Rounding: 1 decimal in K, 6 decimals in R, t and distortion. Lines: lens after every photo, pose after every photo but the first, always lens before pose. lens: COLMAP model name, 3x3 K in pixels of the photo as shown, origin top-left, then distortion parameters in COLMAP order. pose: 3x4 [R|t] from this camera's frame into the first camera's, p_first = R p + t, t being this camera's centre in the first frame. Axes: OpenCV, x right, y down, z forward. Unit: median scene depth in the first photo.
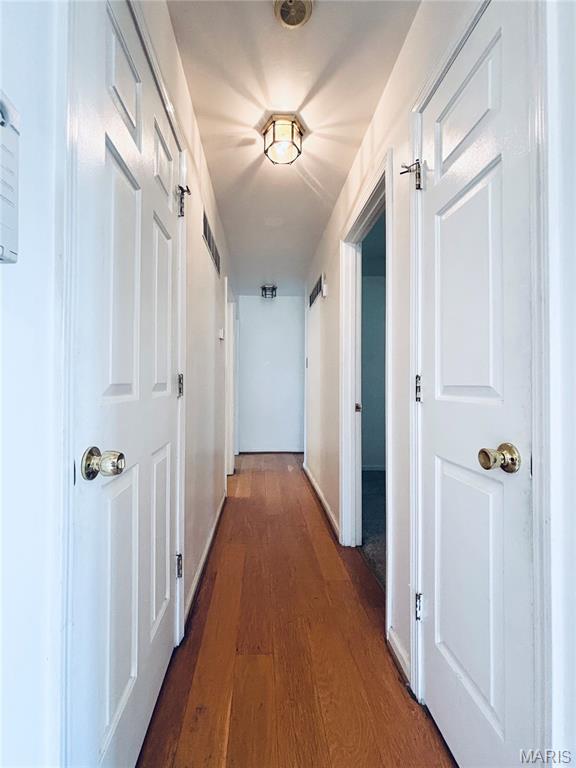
lens RADIAL K [[309.0, 0, 288.0], [0, 309.0, 384.0], [0, 0, 1]] dist [0.000447, 0.000114]
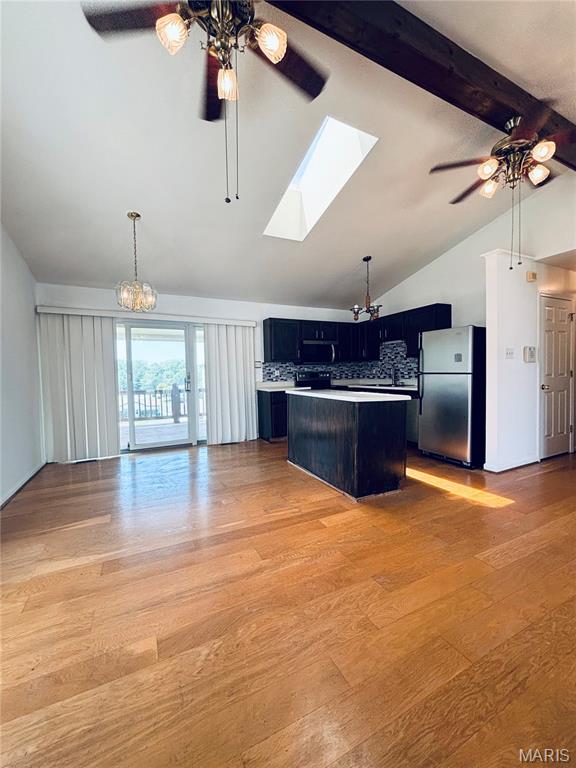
lens RADIAL K [[309.0, 0, 288.0], [0, 309.0, 384.0], [0, 0, 1]] dist [0.000447, 0.000114]
pose [[0.352181, 0.021015, -0.935696, 2.007023], [0.027841, 0.999070, 0.032917, -0.092235], [0.935518, -0.037643, 0.351269, -3.568129]]
